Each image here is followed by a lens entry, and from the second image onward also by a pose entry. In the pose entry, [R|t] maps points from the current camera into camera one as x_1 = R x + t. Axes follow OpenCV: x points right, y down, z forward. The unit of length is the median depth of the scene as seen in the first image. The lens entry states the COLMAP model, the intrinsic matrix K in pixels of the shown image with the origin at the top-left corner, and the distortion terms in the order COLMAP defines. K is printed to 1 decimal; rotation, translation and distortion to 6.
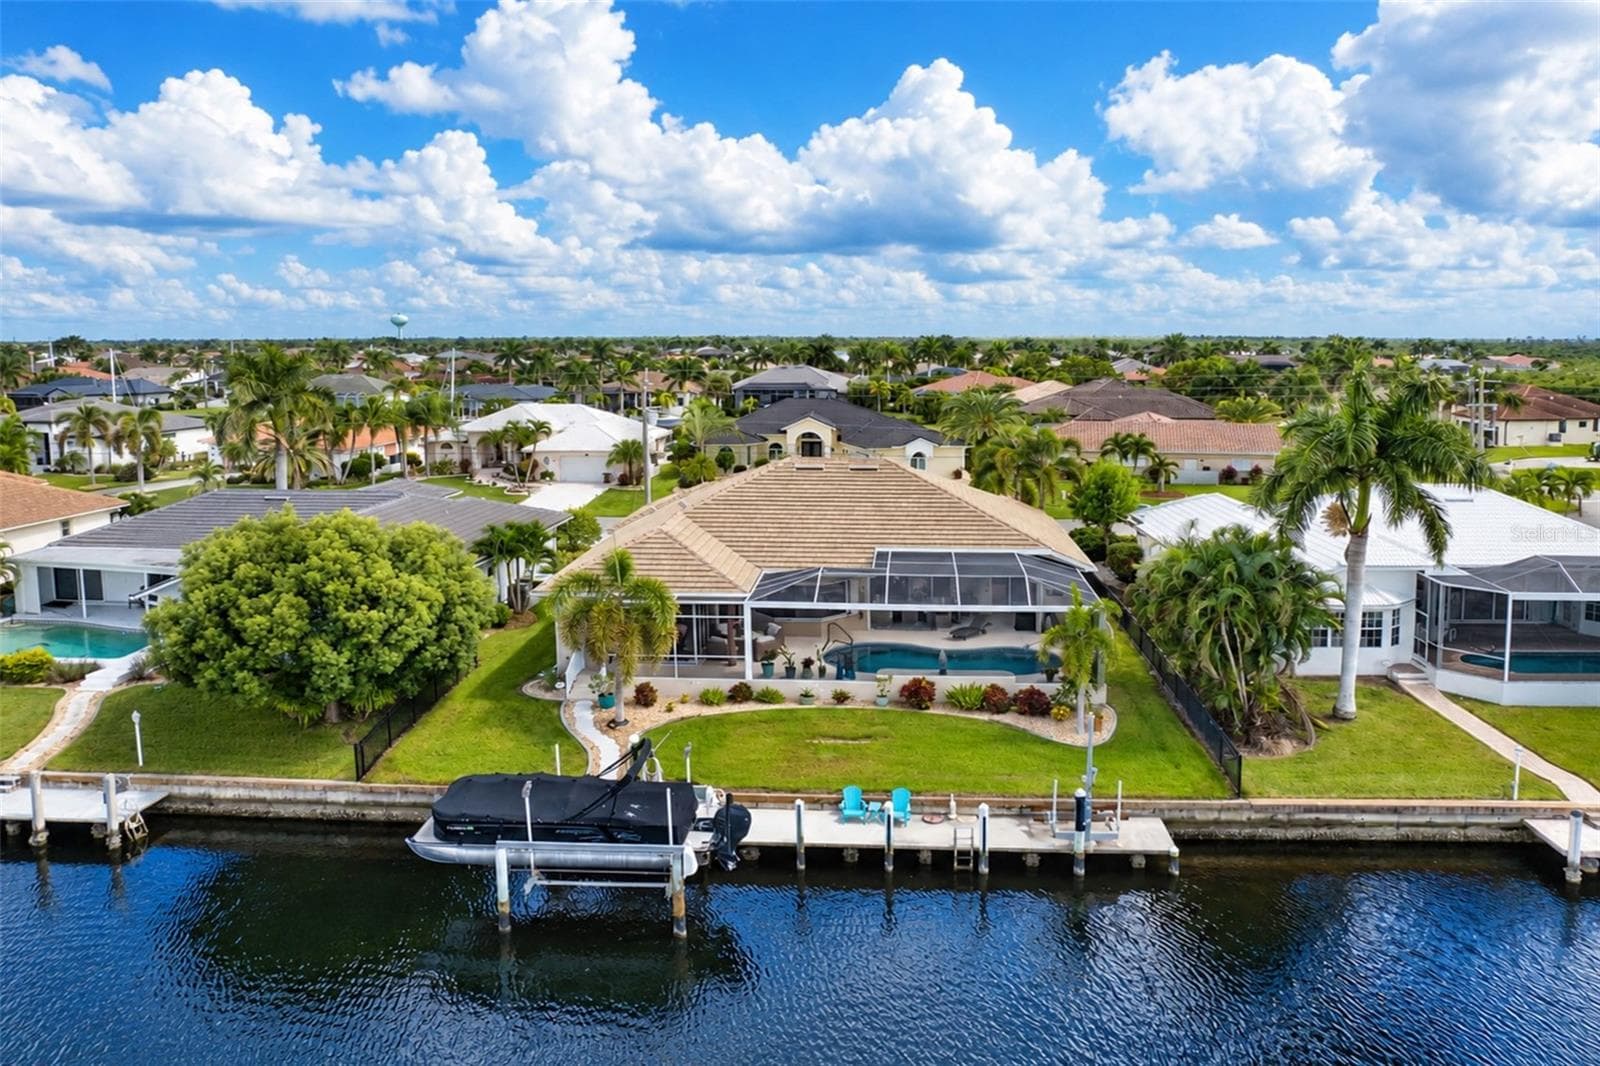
lens RADIAL K [[1147.5, 0, 800.0], [0, 1147.5, 533.0], [0, 0, 1]] dist [-0.028762, -0.005557]
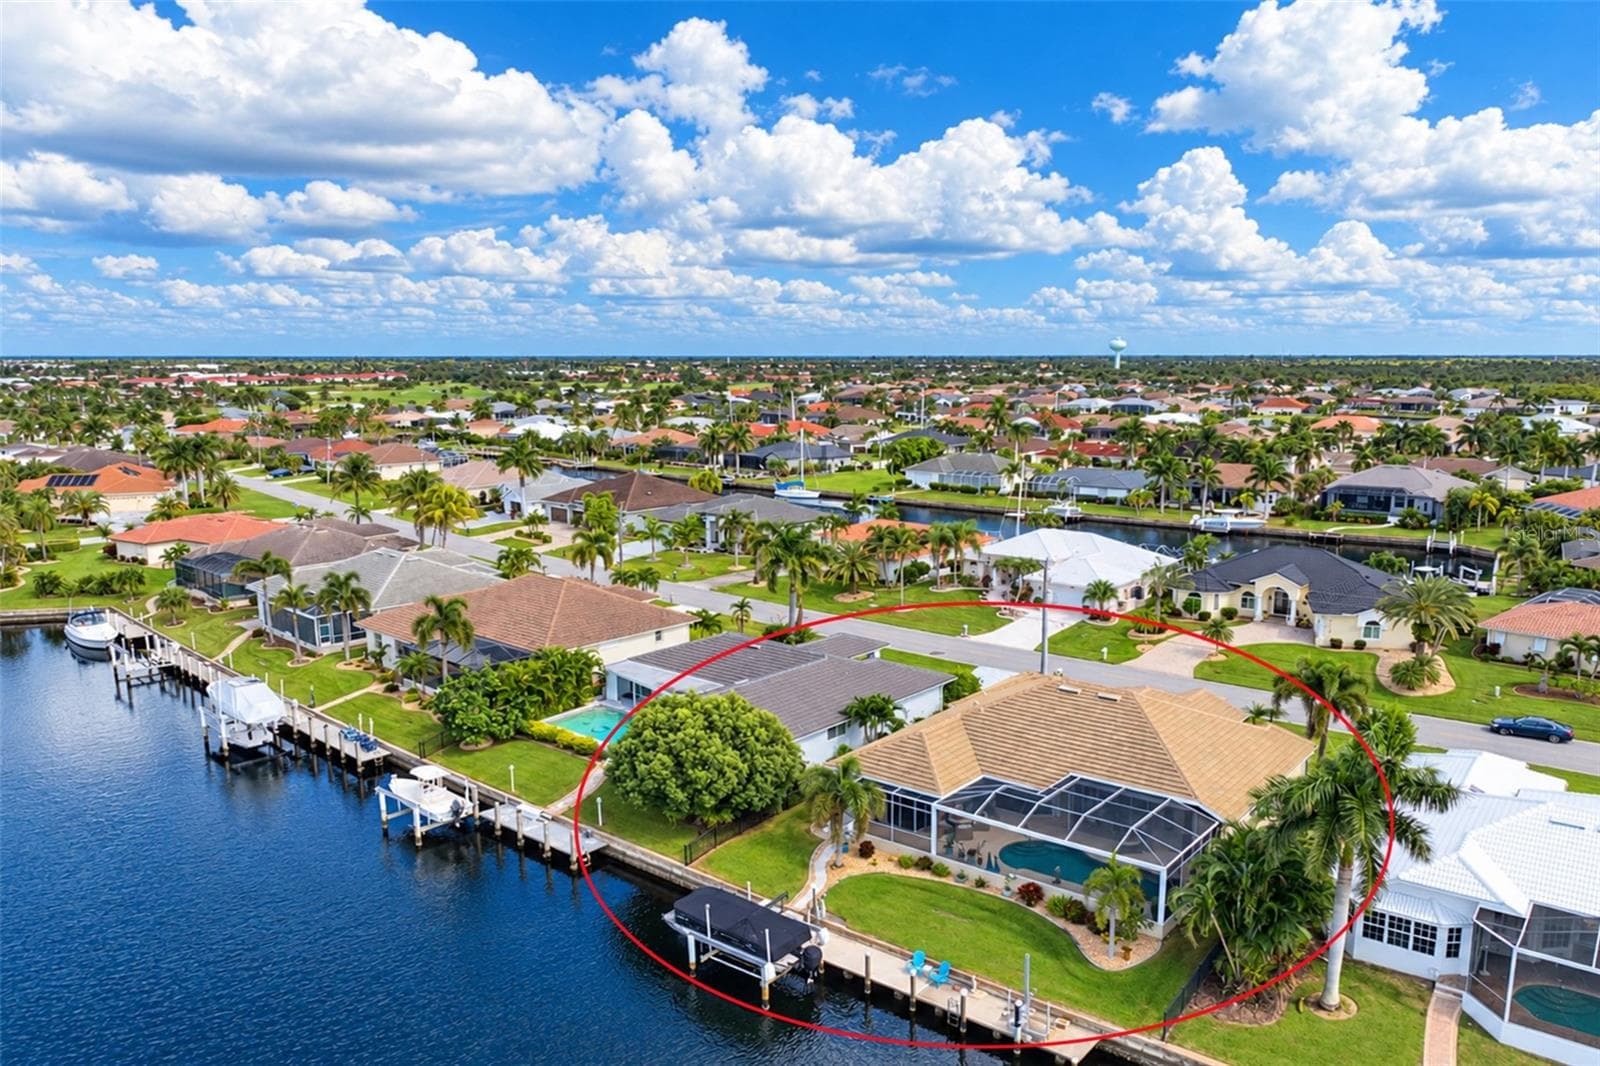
lens RADIAL K [[1147.1, 0, 798.9], [0, 1147.1, 585.8], [0, 0, 1]] dist [-0.091783, 0.069599]
pose [[0.814740, 0.111954, -0.568916, 0.610313], [-0.090431, 0.993711, 0.066042, -0.295662], [0.572732, -0.002359, 0.819740, -0.290058]]
